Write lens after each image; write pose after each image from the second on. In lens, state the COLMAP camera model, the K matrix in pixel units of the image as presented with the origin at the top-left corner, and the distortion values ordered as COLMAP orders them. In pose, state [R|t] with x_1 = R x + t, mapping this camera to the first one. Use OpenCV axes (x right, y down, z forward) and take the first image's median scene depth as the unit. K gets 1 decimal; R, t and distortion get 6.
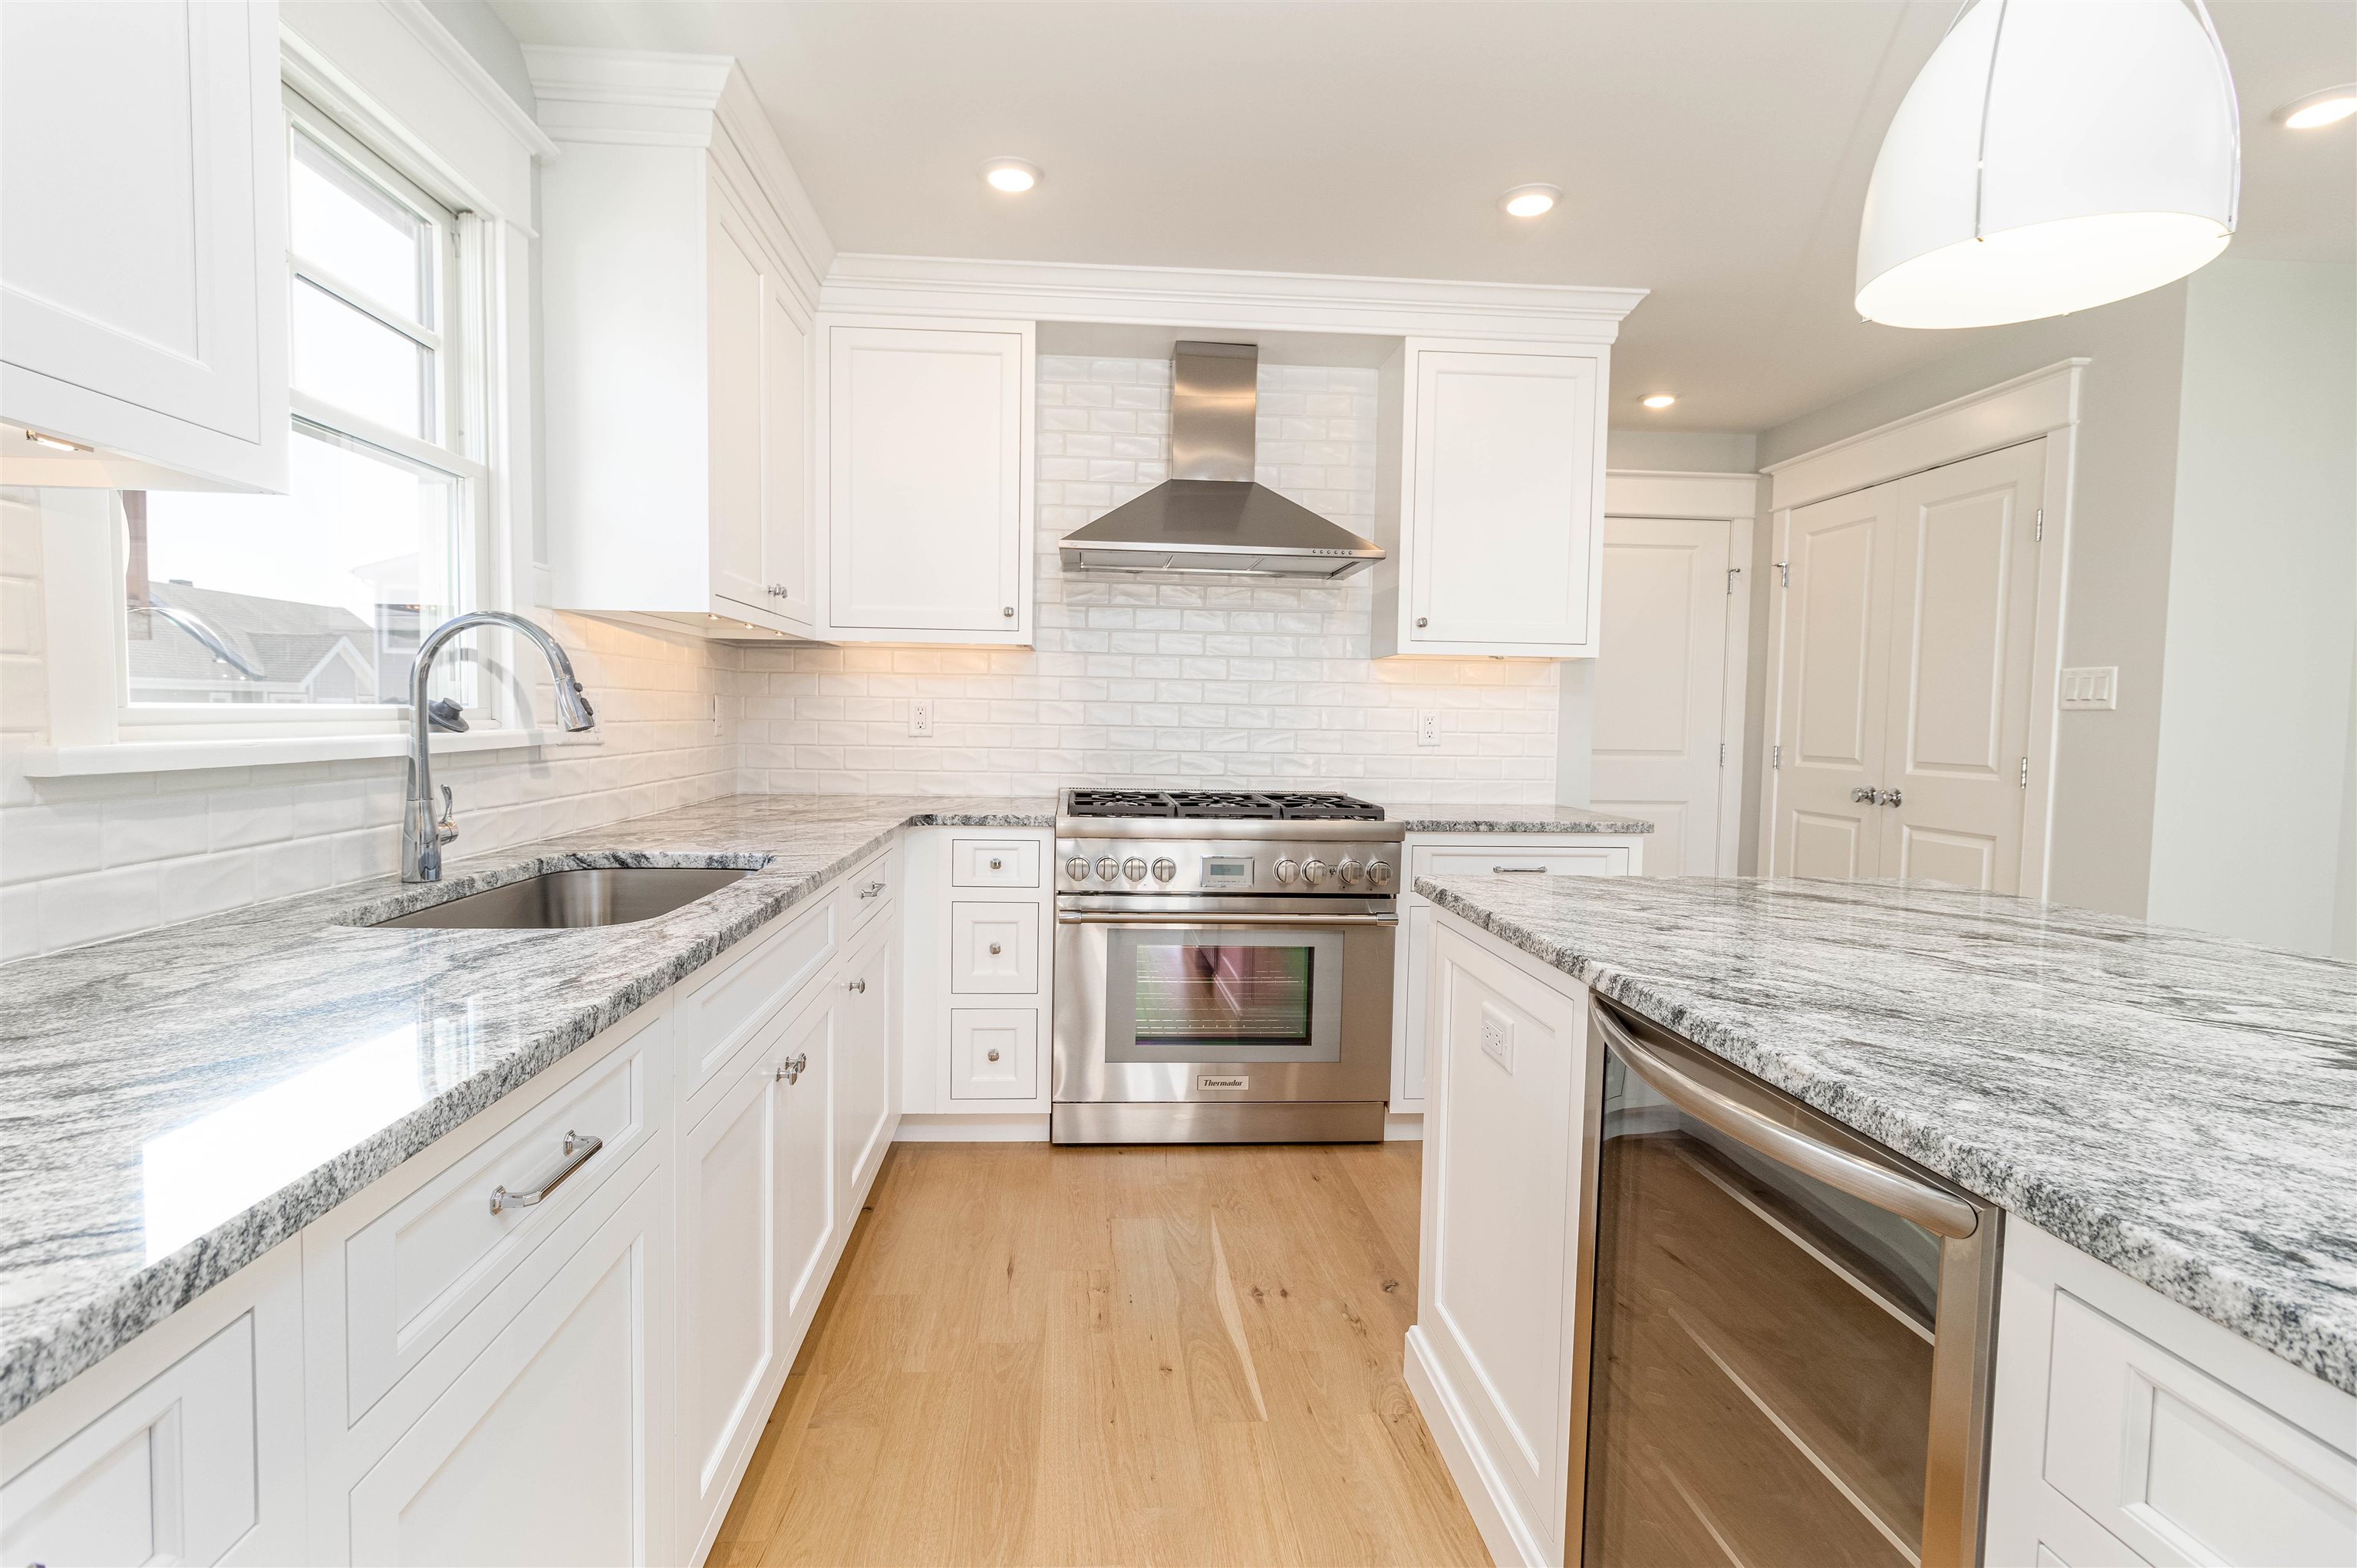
lens RADIAL K [[1142.0, 0, 1166.9], [0, 1142.0, 775.9], [0, 0, 1]] dist [0.000192, -0.000097]
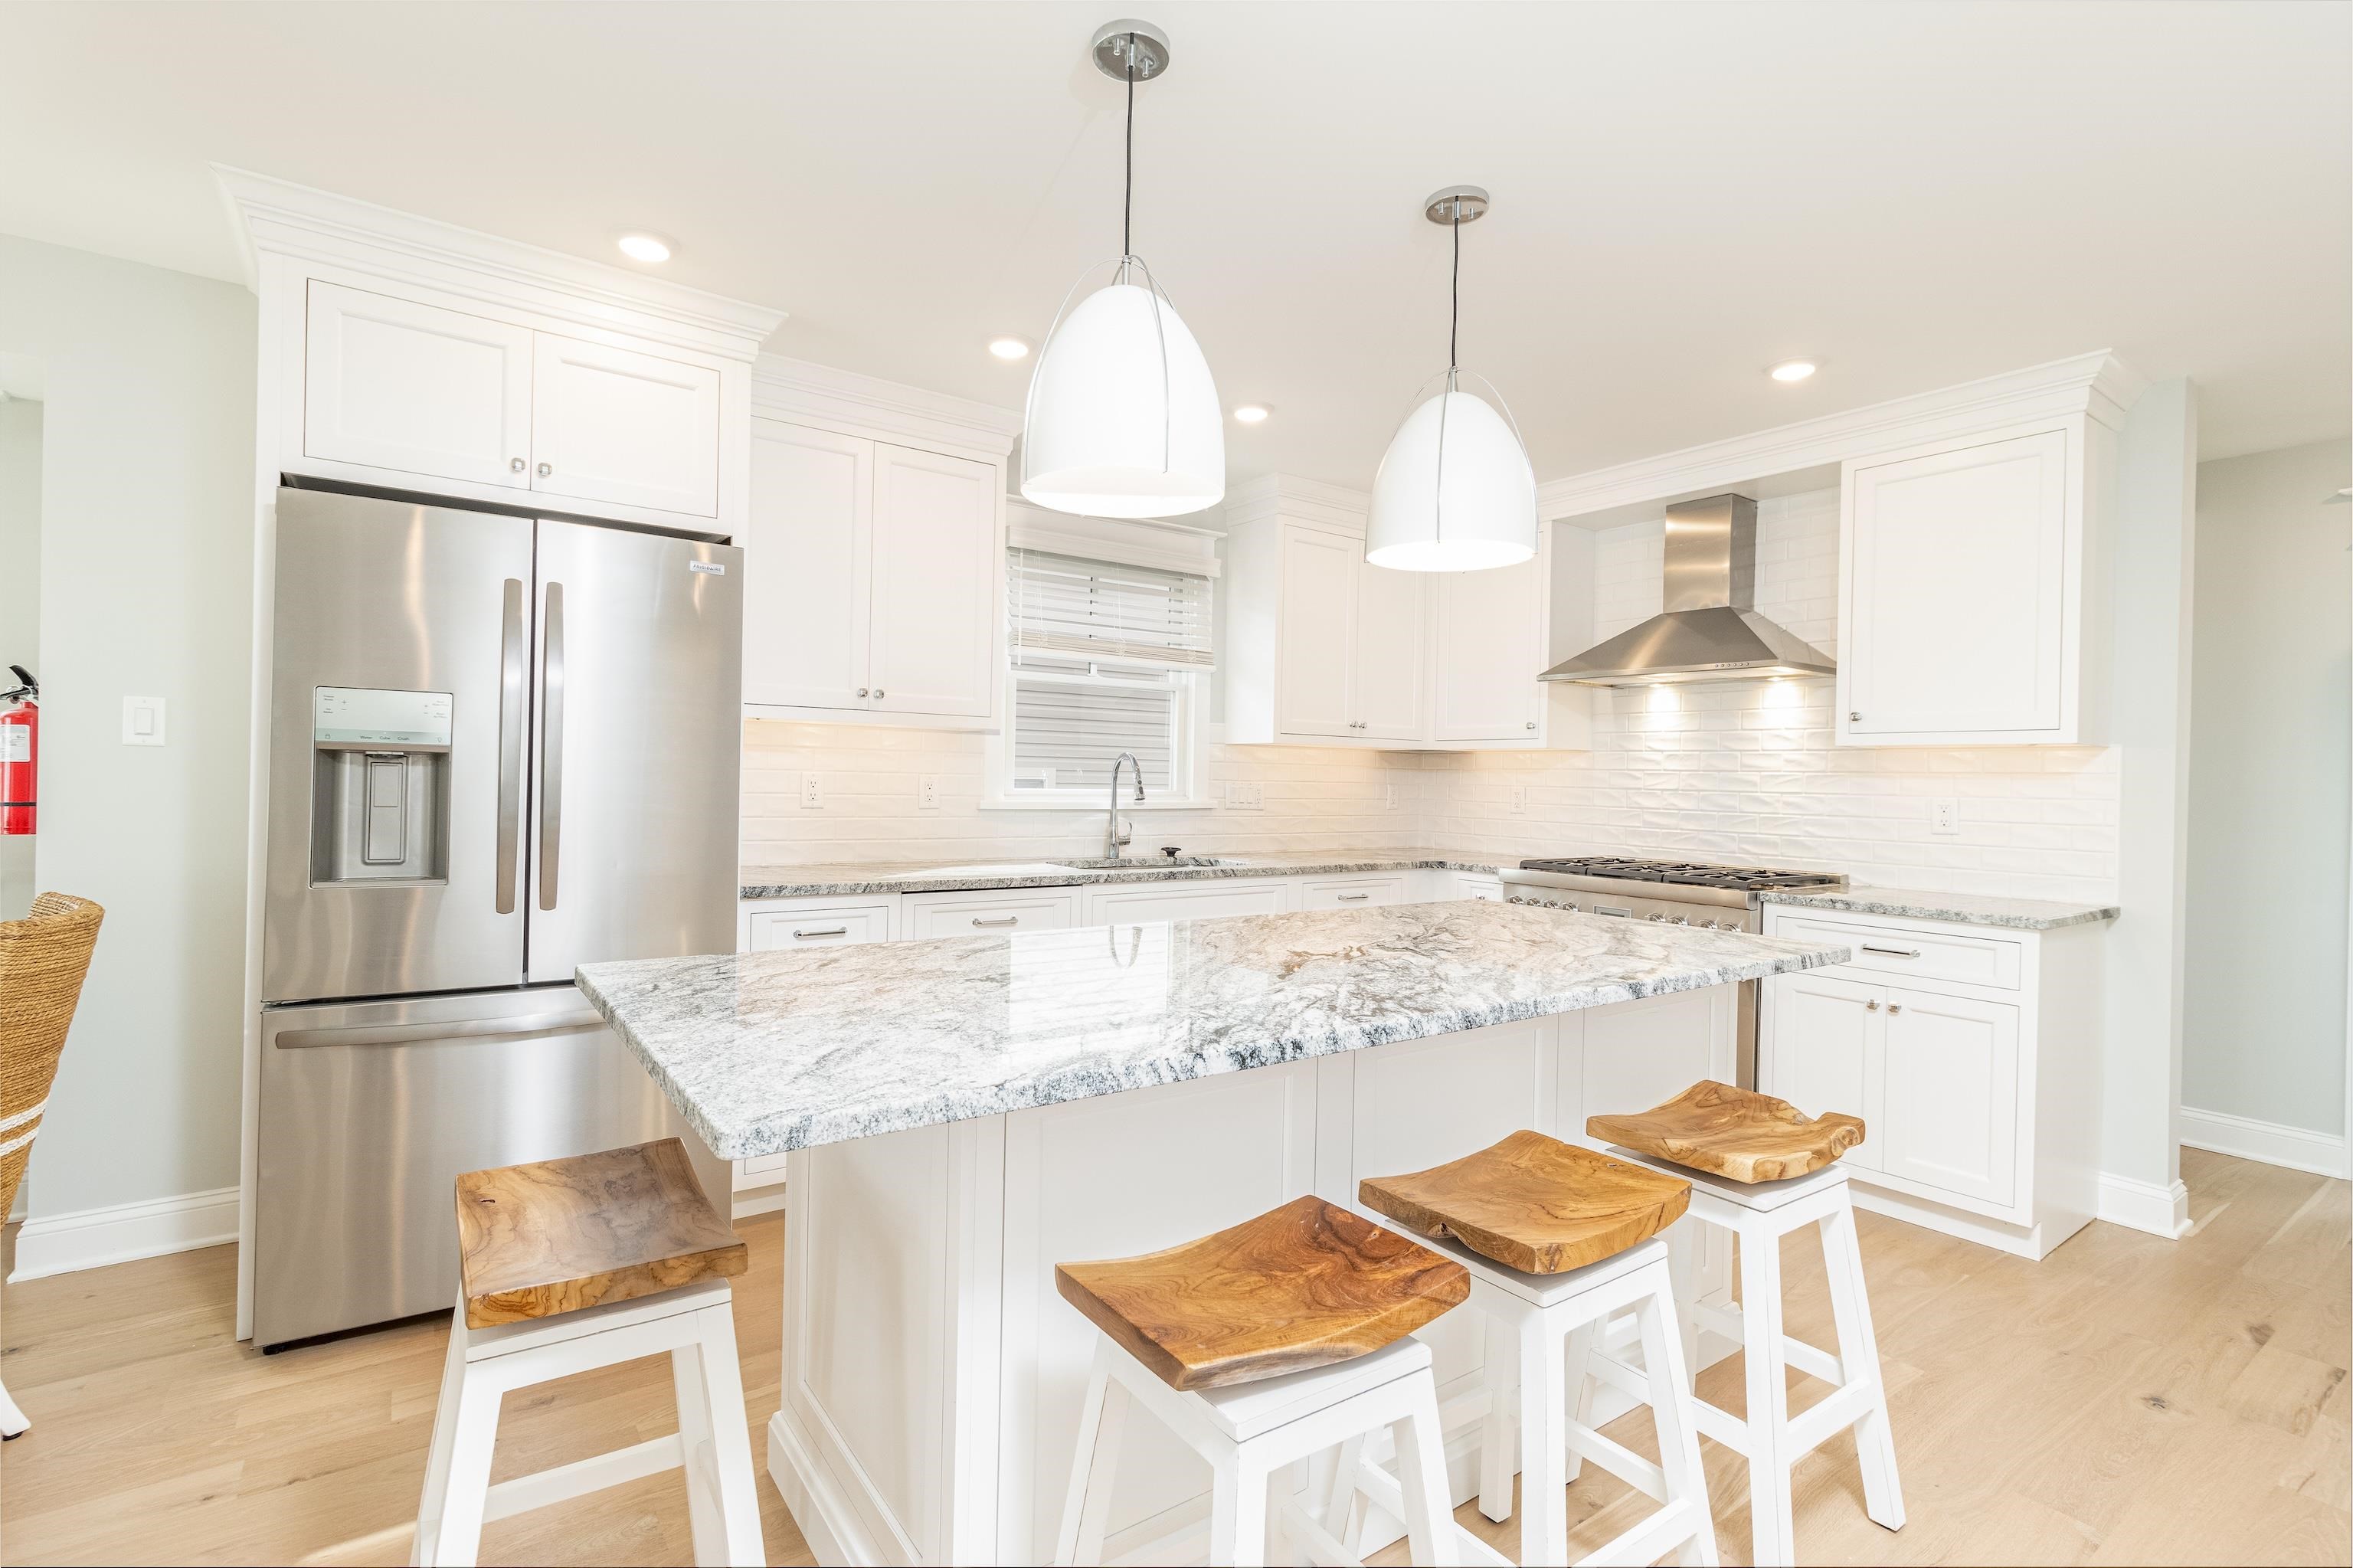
lens RADIAL K [[1111.9, 0, 1176.5], [0, 1111.9, 784.0], [0, 0, 1]] dist [-0.027605, -0.000042]
pose [[0.524094, -0.000498, -0.851660, 0.820761], [-0.059954, 0.997497, -0.037477, 0.006992], [0.849548, 0.070702, 0.522752, -0.086271]]
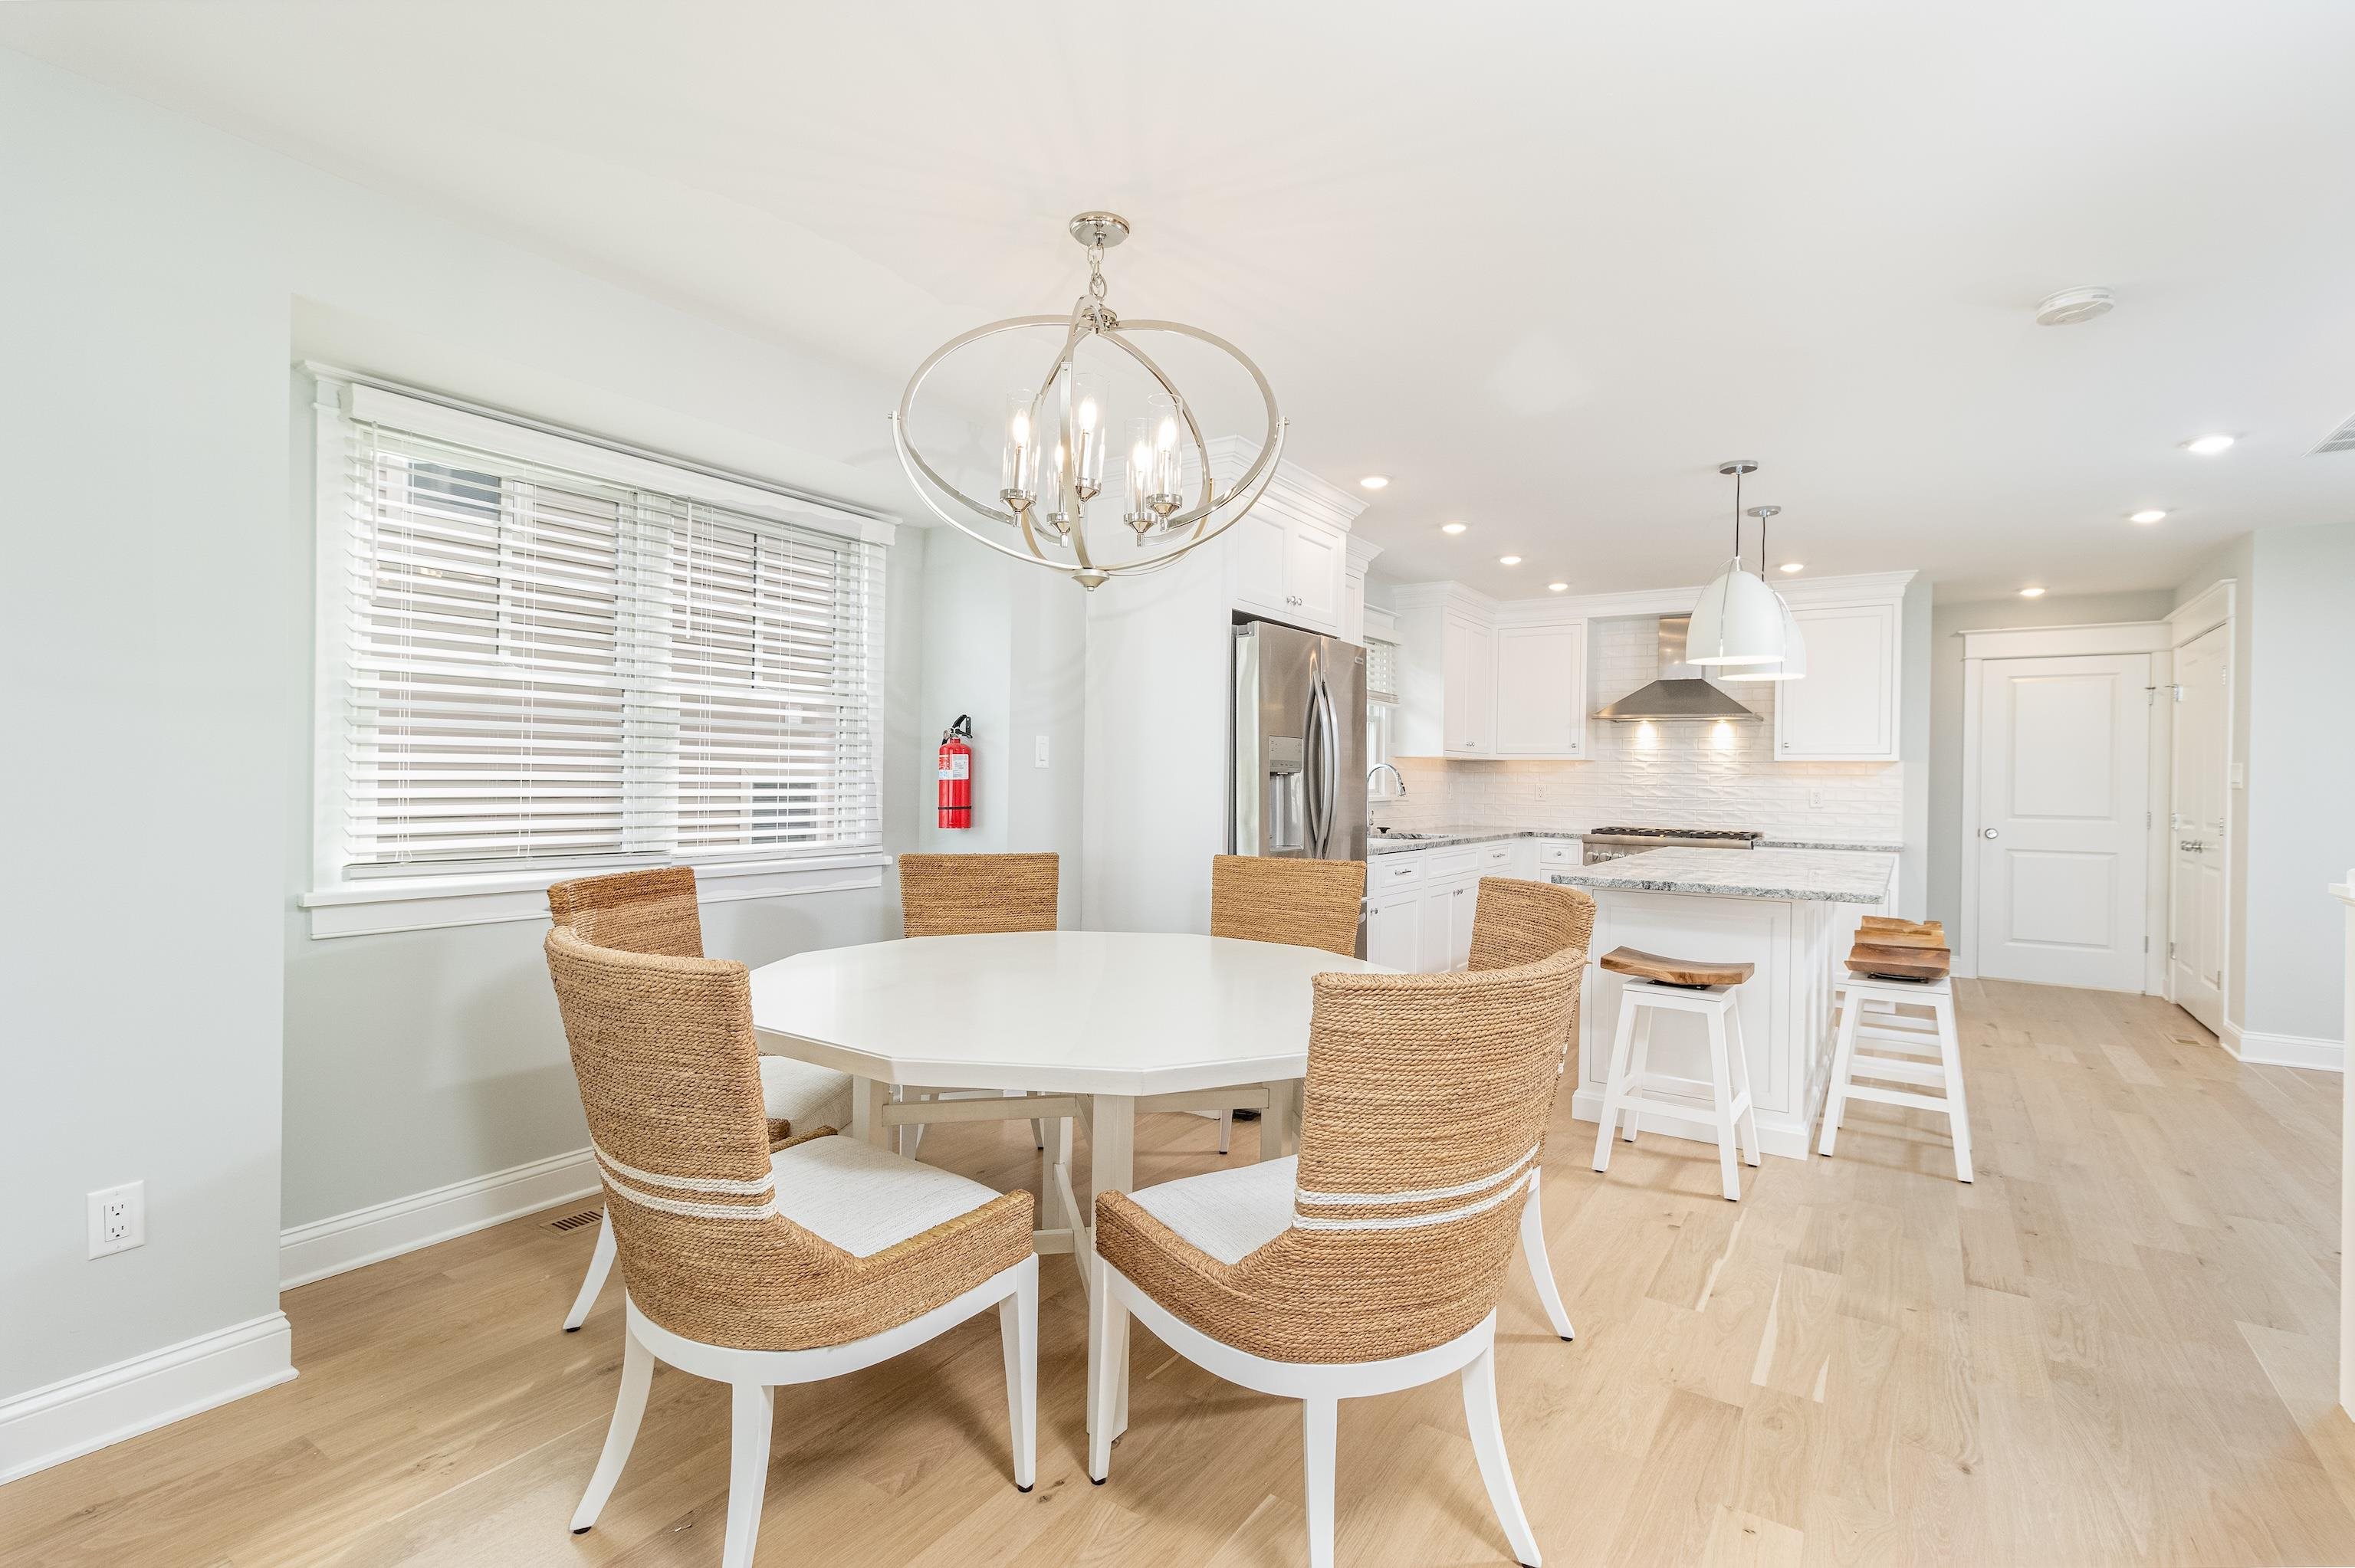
lens RADIAL K [[1141.0, 0, 1165.9], [0, 1141.0, 775.9], [0, 0, 1]] dist [0.000192, -0.000097]
pose [[0.798793, -0.004799, -0.601587, 0.594901], [-0.035799, 0.997817, -0.055493, 0.073234], [0.600540, 0.065864, 0.796877, -1.322619]]
